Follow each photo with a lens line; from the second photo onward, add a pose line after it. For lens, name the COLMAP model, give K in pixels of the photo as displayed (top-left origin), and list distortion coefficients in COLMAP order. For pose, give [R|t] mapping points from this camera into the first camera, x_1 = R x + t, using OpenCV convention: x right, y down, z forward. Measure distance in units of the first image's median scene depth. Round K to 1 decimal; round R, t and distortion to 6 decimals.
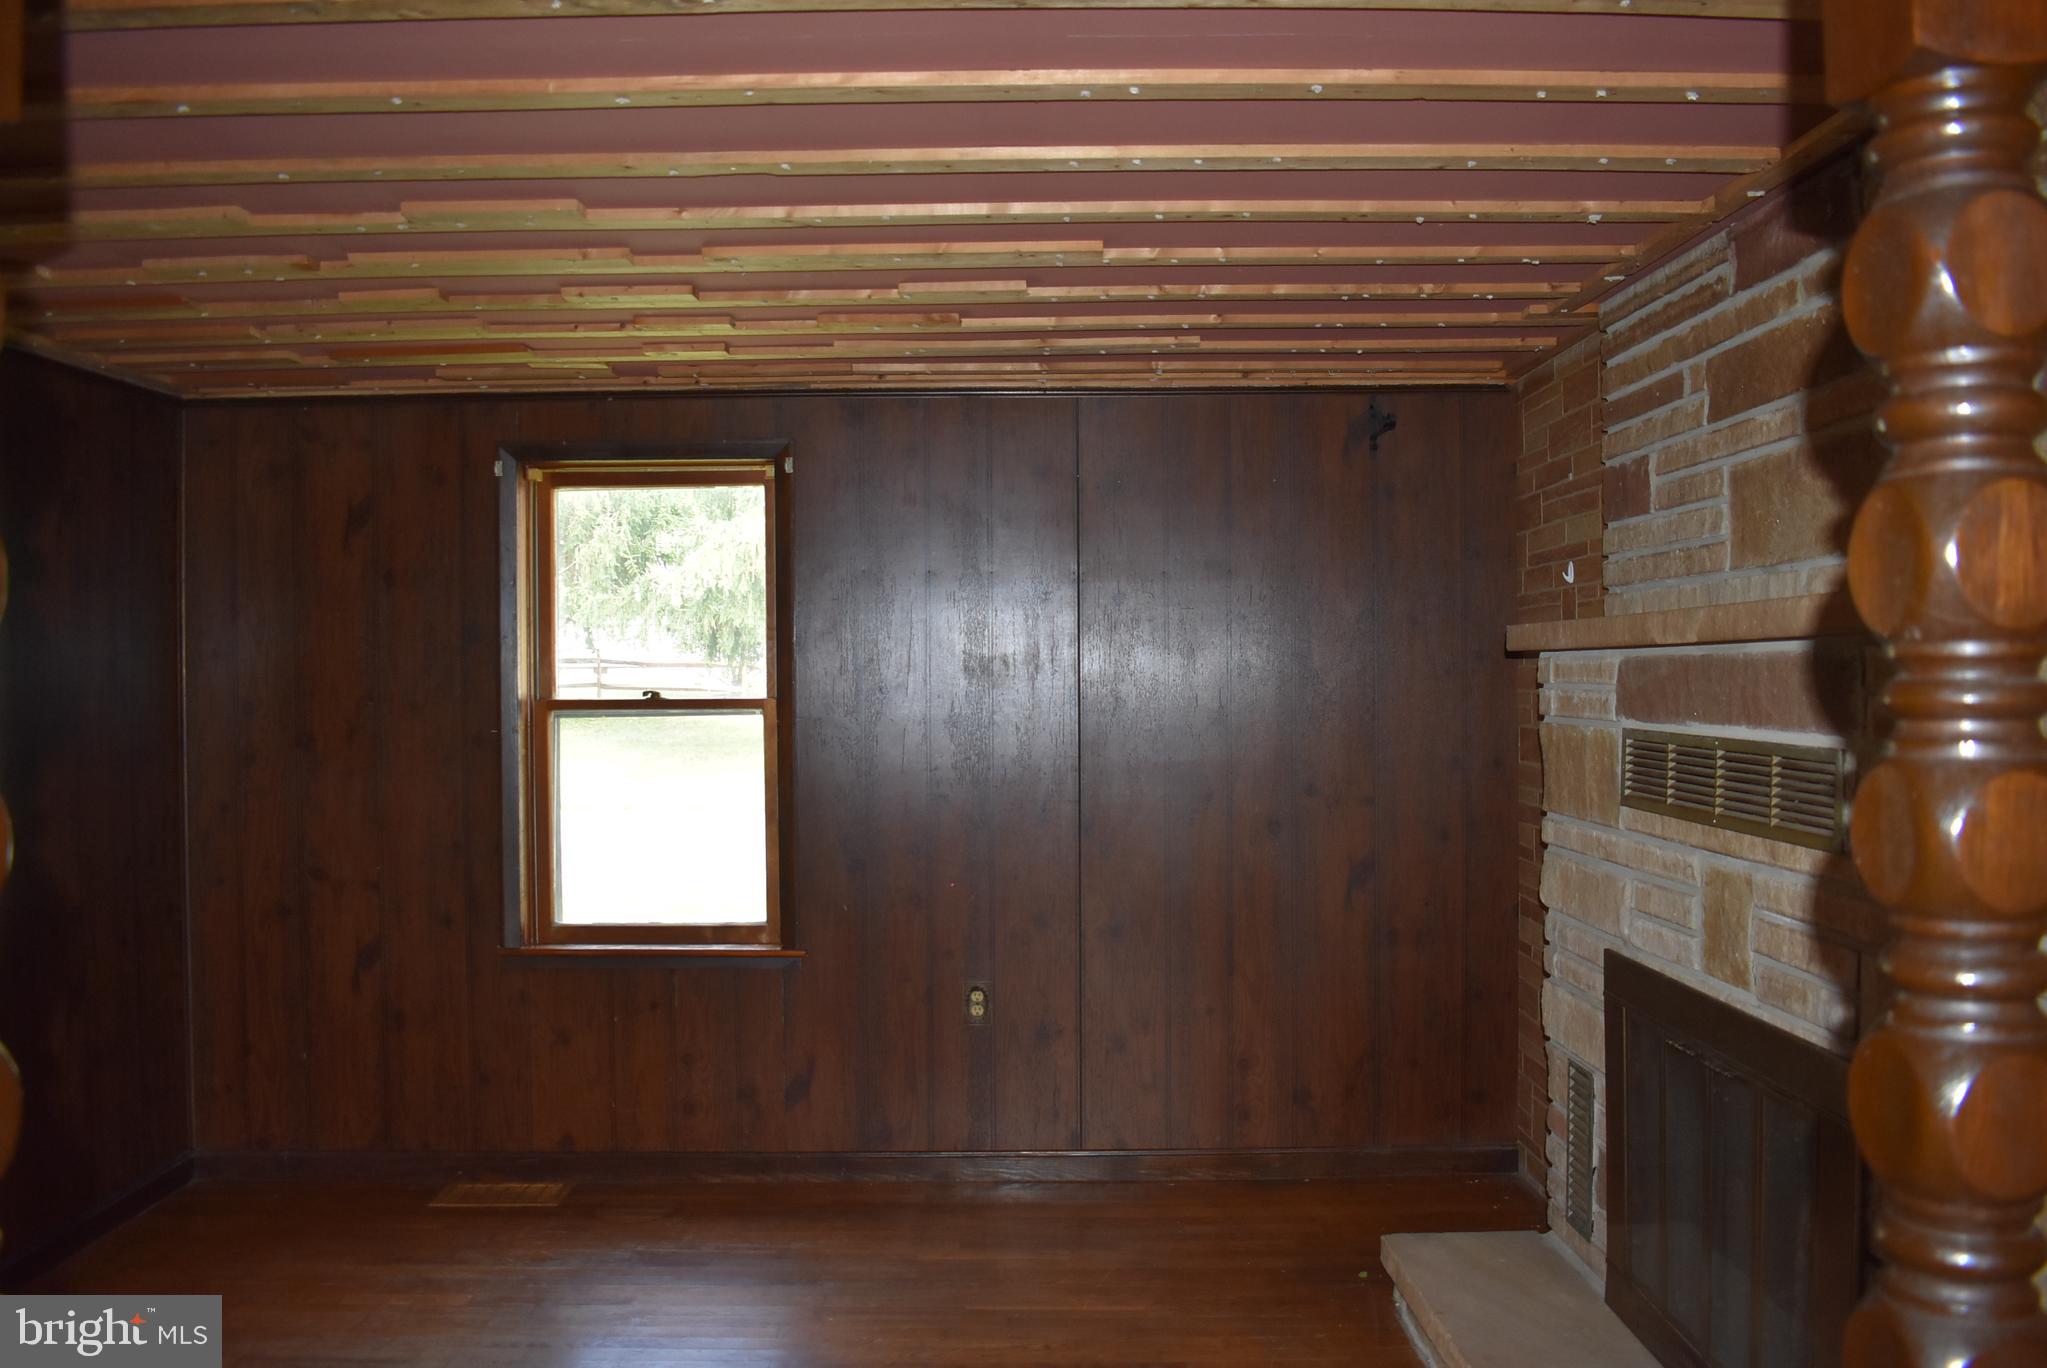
lens RADIAL K [[1616.4, 0, 1036.0], [0, 1616.4, 696.9], [0, 0, 1]] dist [-0.095845, 0.020275]
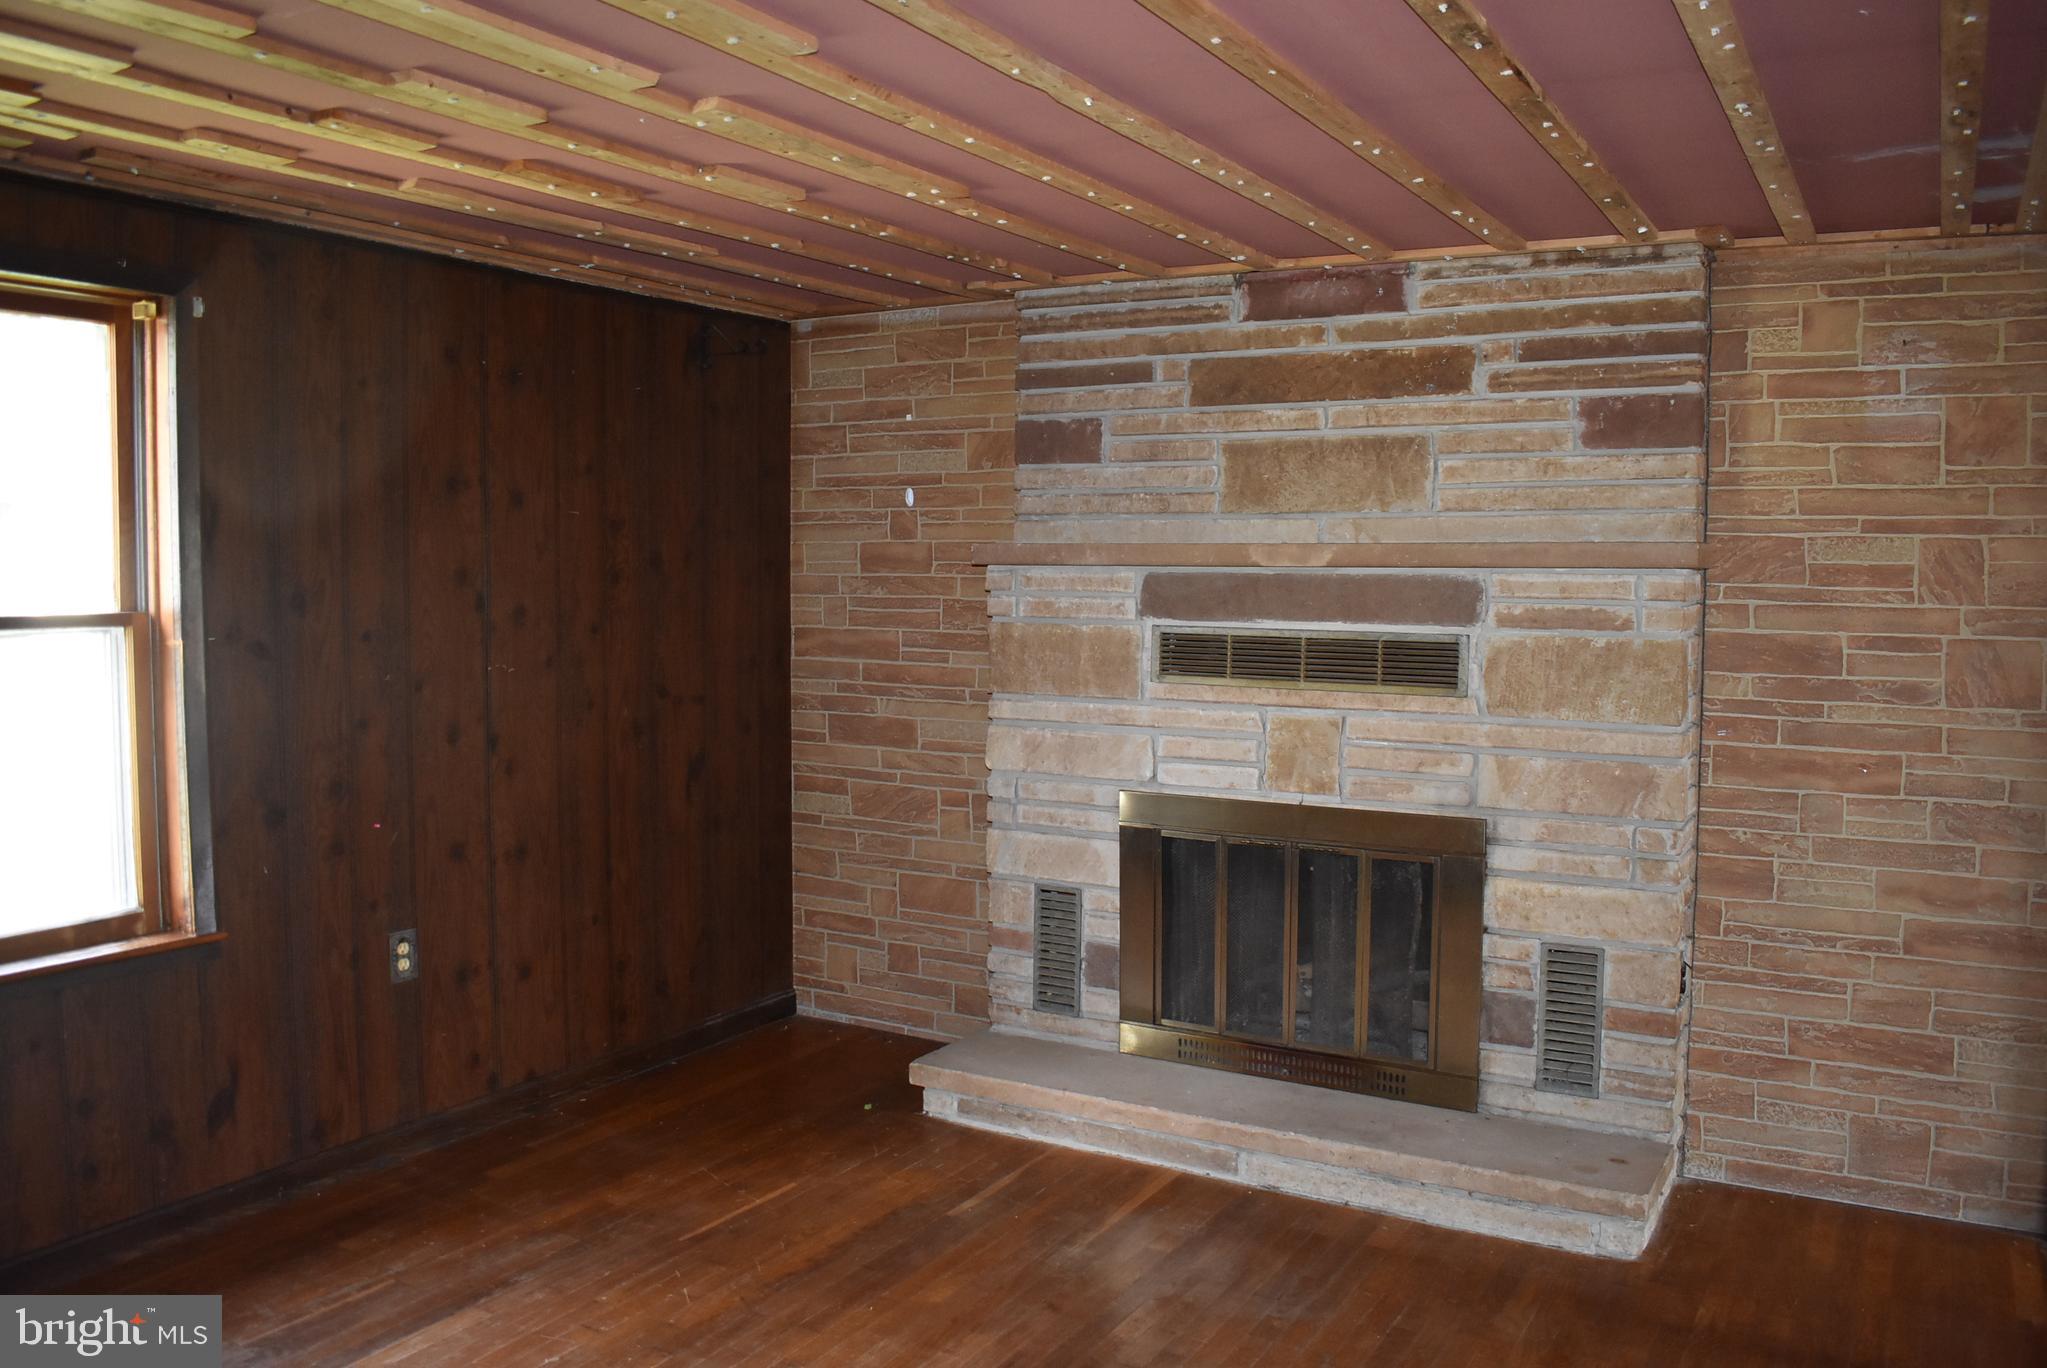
lens RADIAL K [[1616.4, 0, 1026.7], [0, 1616.4, 692.2], [0, 0, 1]] dist [-0.095845, 0.020275]
pose [[0.502531, -0.056874, 0.862686, -0.678952], [0.002591, 0.997928, 0.064281, -0.009146], [-0.864555, -0.030068, 0.501637, 0.309967]]
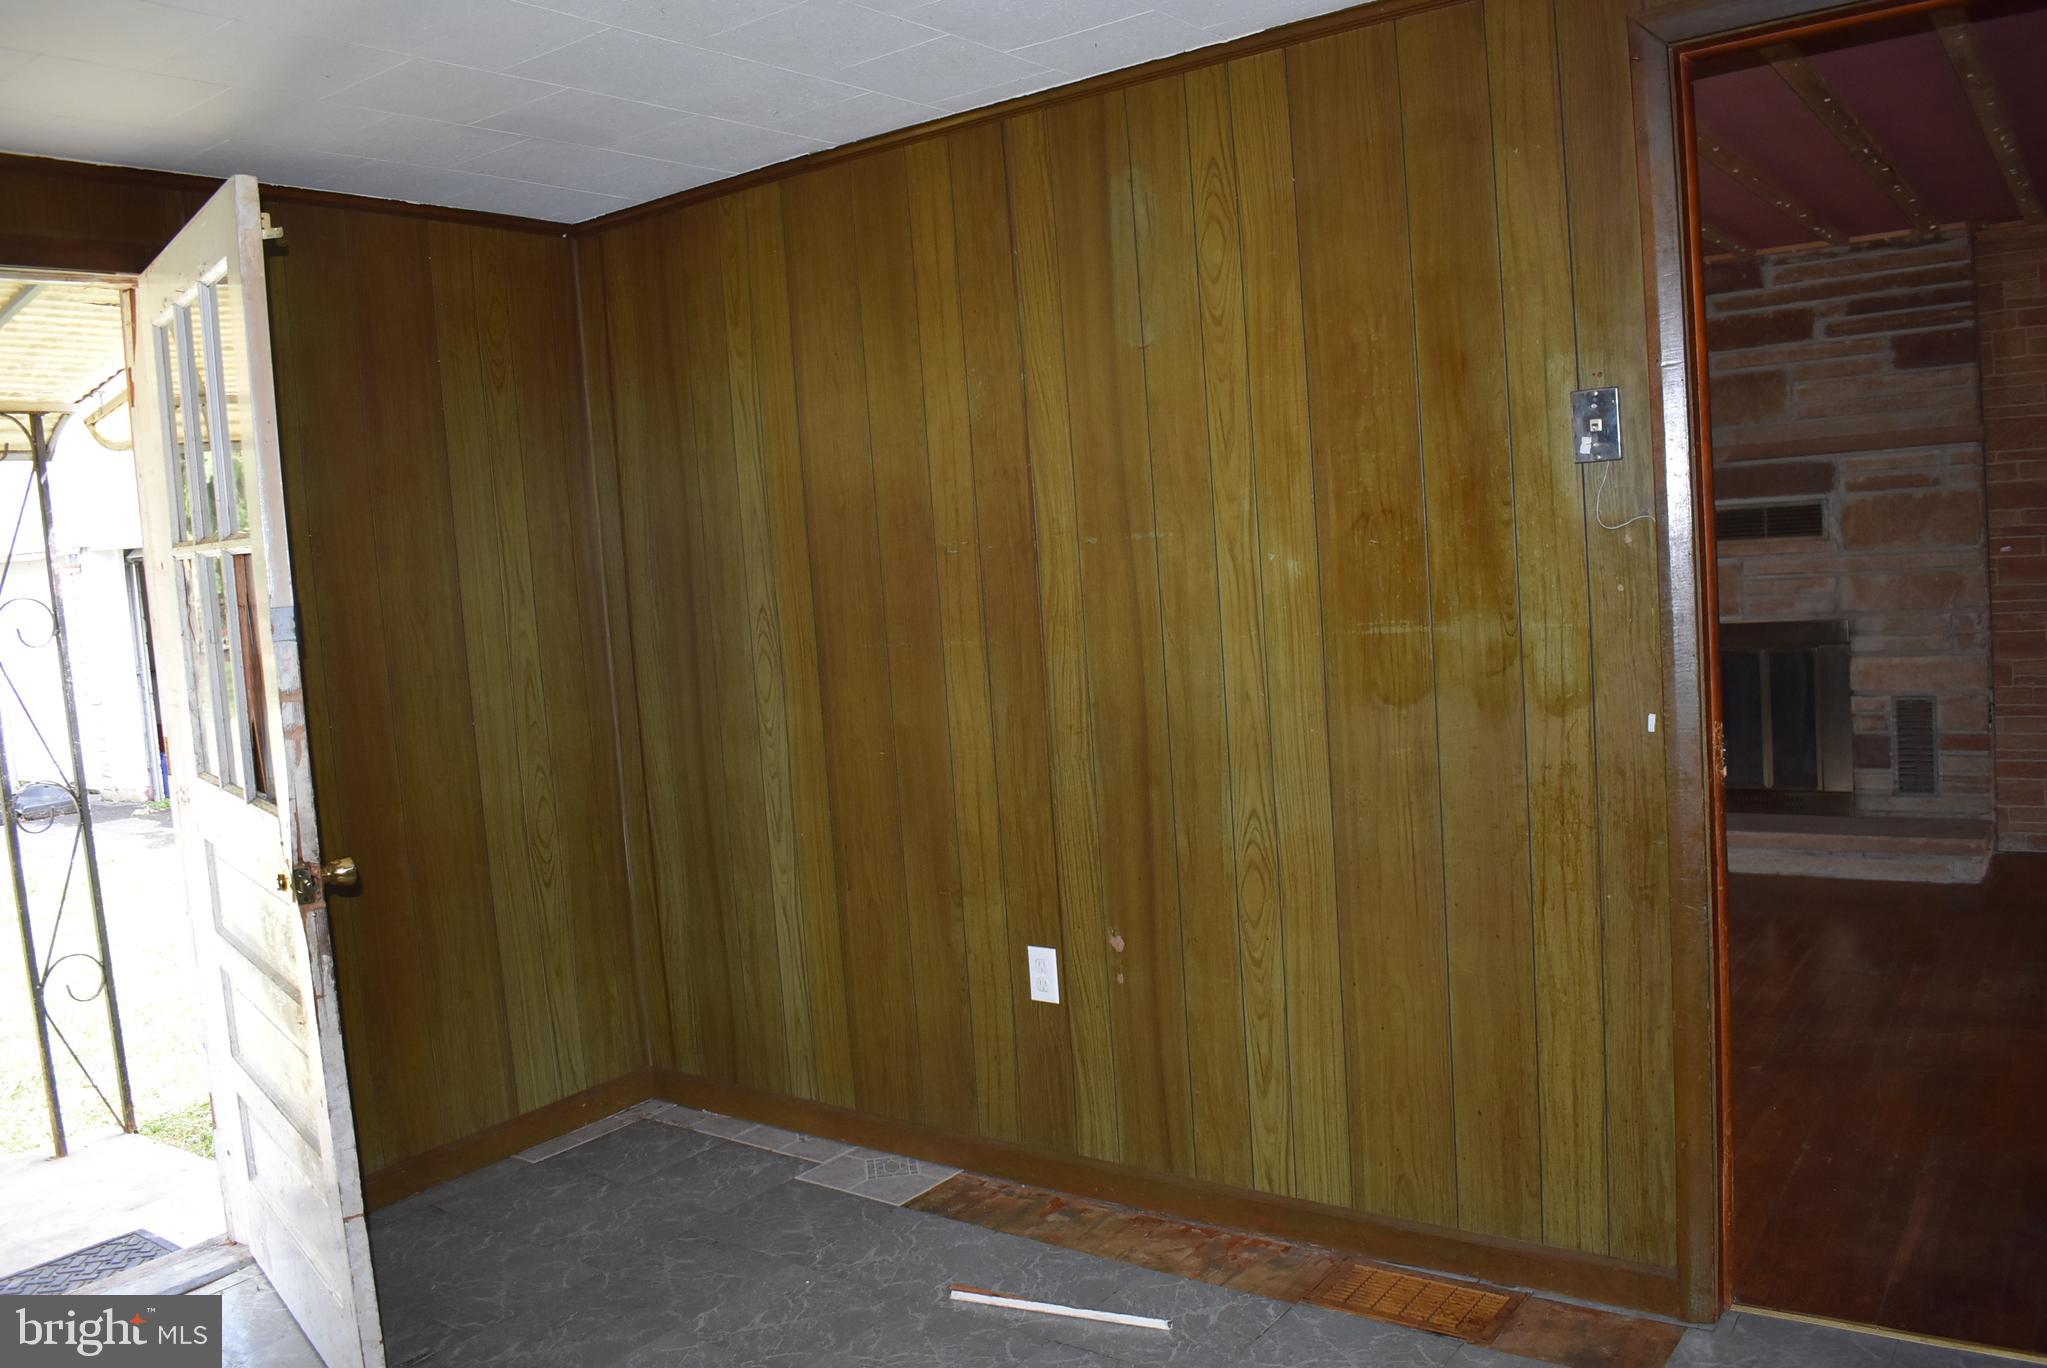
lens RADIAL K [[1616.4, 0, 1034.1], [0, 1616.4, 684.4], [0, 0, 1]] dist [-0.095845, 0.020275]
pose [[0.582936, -0.111258, 0.804865, -1.343122], [0.086034, 0.993464, 0.075016, 0.018538], [-0.807950, 0.025516, 0.588698, 0.306504]]
